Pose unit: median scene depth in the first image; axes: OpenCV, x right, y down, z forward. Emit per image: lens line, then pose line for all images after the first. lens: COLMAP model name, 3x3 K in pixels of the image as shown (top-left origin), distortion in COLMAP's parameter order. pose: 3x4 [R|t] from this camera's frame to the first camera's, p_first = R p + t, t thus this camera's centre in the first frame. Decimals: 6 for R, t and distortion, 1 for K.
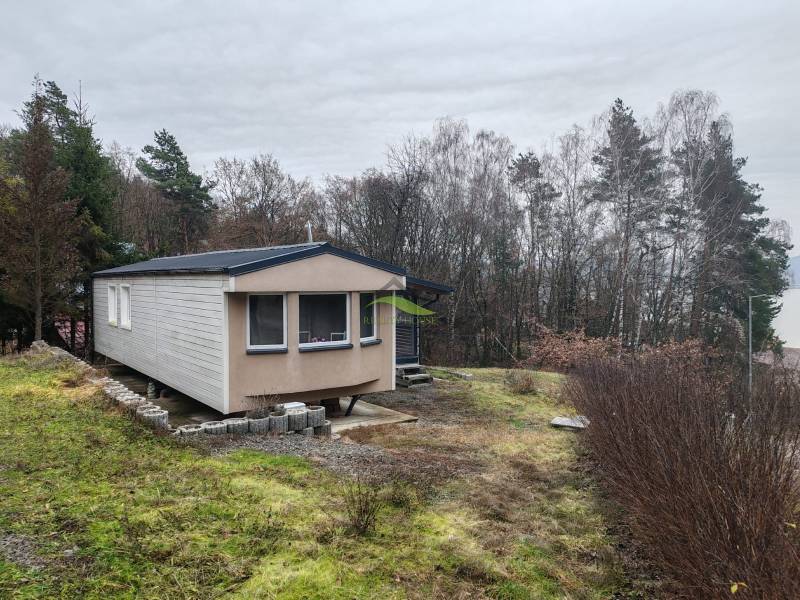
lens RADIAL K [[591.6, 0, 400.0], [0, 591.6, 300.0], [0, 0, 1]] dist [0.104347, -0.127852]
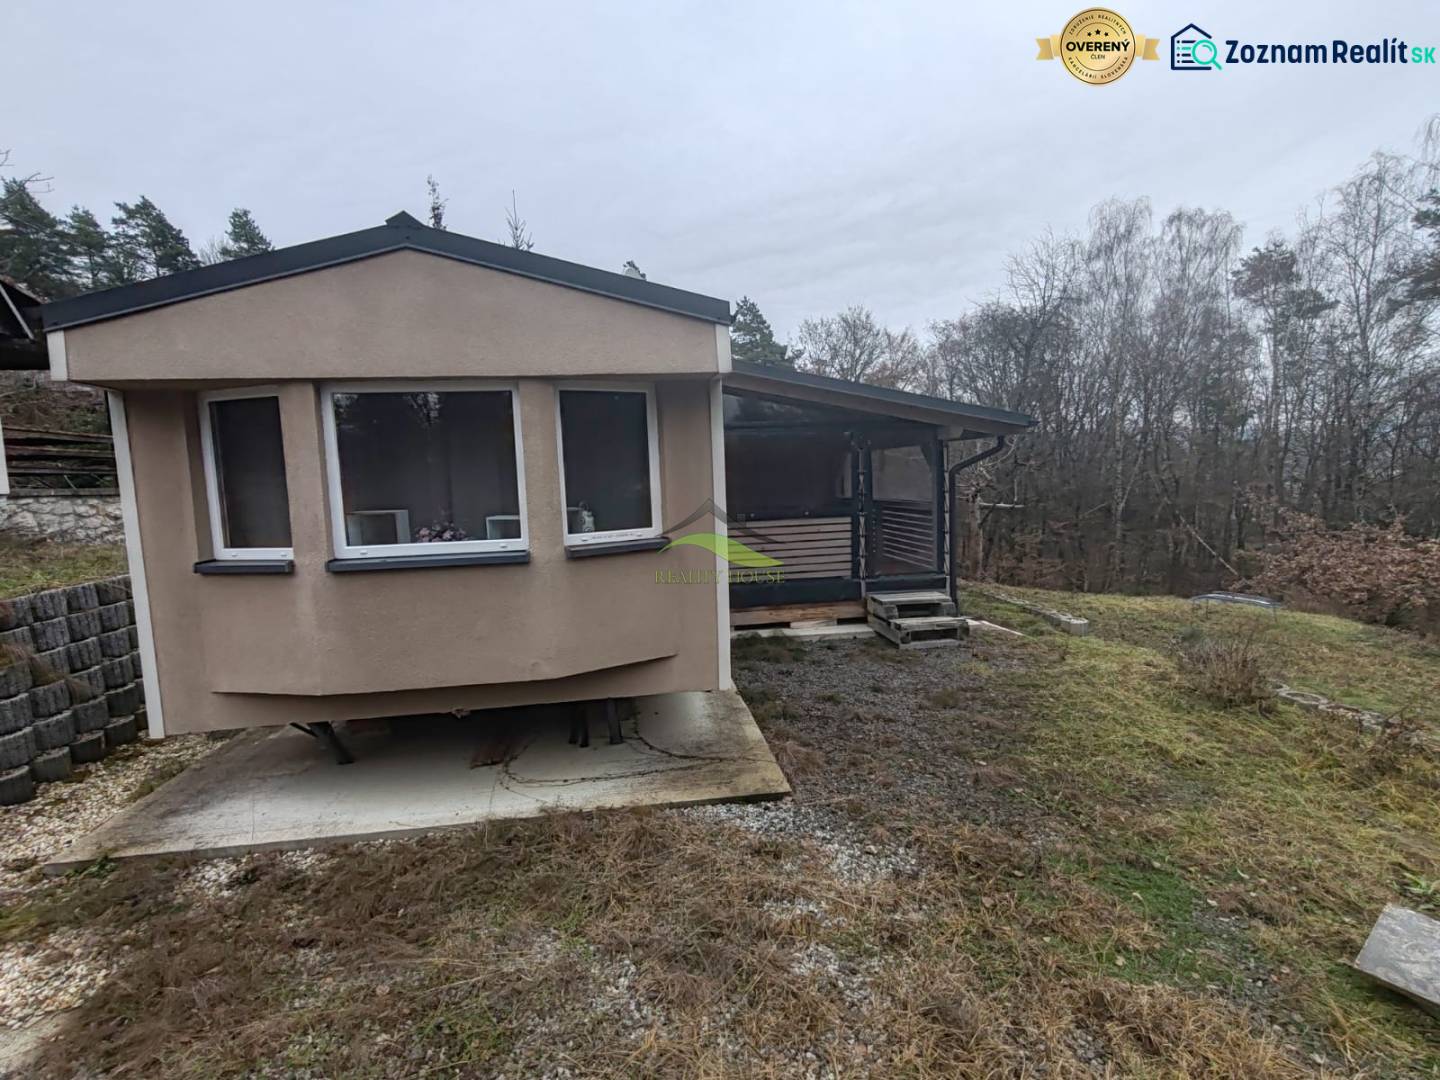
lens RADIAL K [[645.3, 0, 717.7], [0, 645.3, 536.8], [0, 0, 1]] dist [0.001770, 0.000772]
pose [[0.883754, 0.016402, -0.467664, 0.111190], [0.016824, 0.997626, 0.066782, 0.031258], [0.467649, -0.066887, 0.881380, 0.503126]]
